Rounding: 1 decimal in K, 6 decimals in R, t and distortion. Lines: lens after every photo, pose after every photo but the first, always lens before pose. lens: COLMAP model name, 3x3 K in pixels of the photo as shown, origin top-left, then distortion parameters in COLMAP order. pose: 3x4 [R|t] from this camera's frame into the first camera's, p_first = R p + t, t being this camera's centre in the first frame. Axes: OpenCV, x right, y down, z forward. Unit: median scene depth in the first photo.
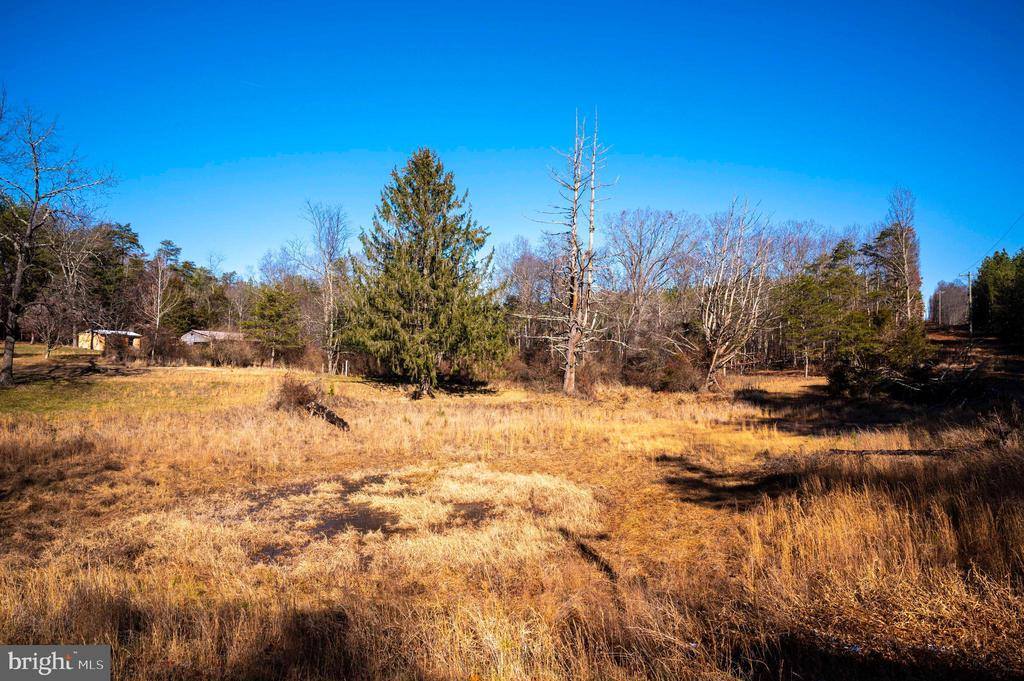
lens RADIAL K [[682.8, 0, 512.1], [0, 682.8, 342.6], [0, 0, 1]] dist [-0.000187, 0.002697]
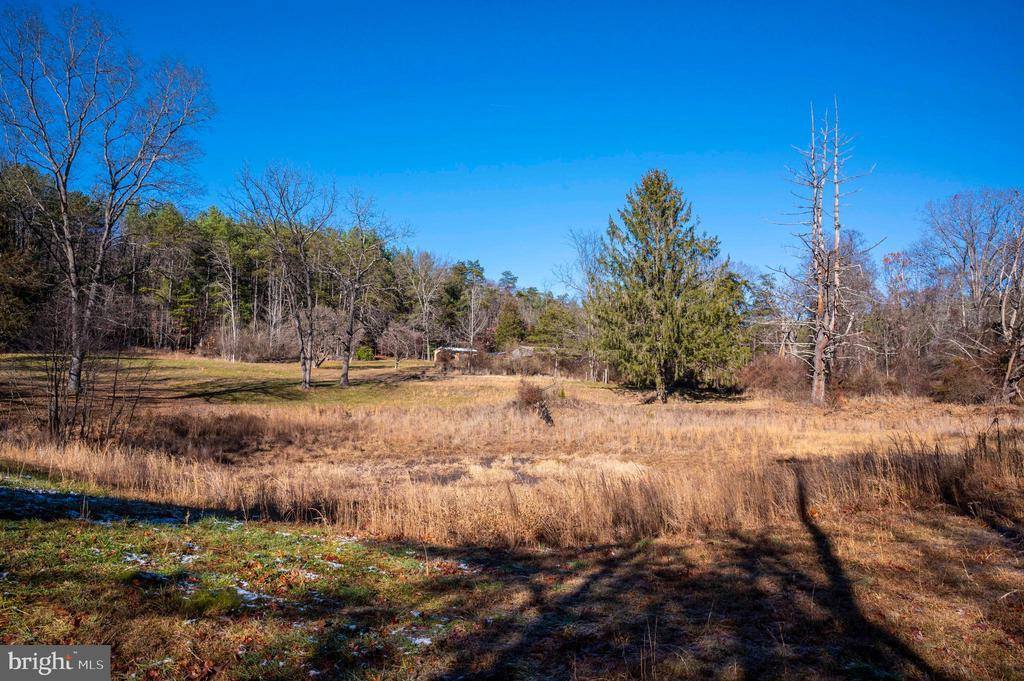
lens RADIAL K [[682.8, 0, 510.5], [0, 682.8, 341.6], [0, 0, 1]] dist [-0.000187, 0.002697]
pose [[0.861463, -0.027141, -0.507095, 0.200108], [0.015095, 0.999498, -0.027853, 0.010659], [0.507596, 0.016340, 0.861440, -0.031064]]
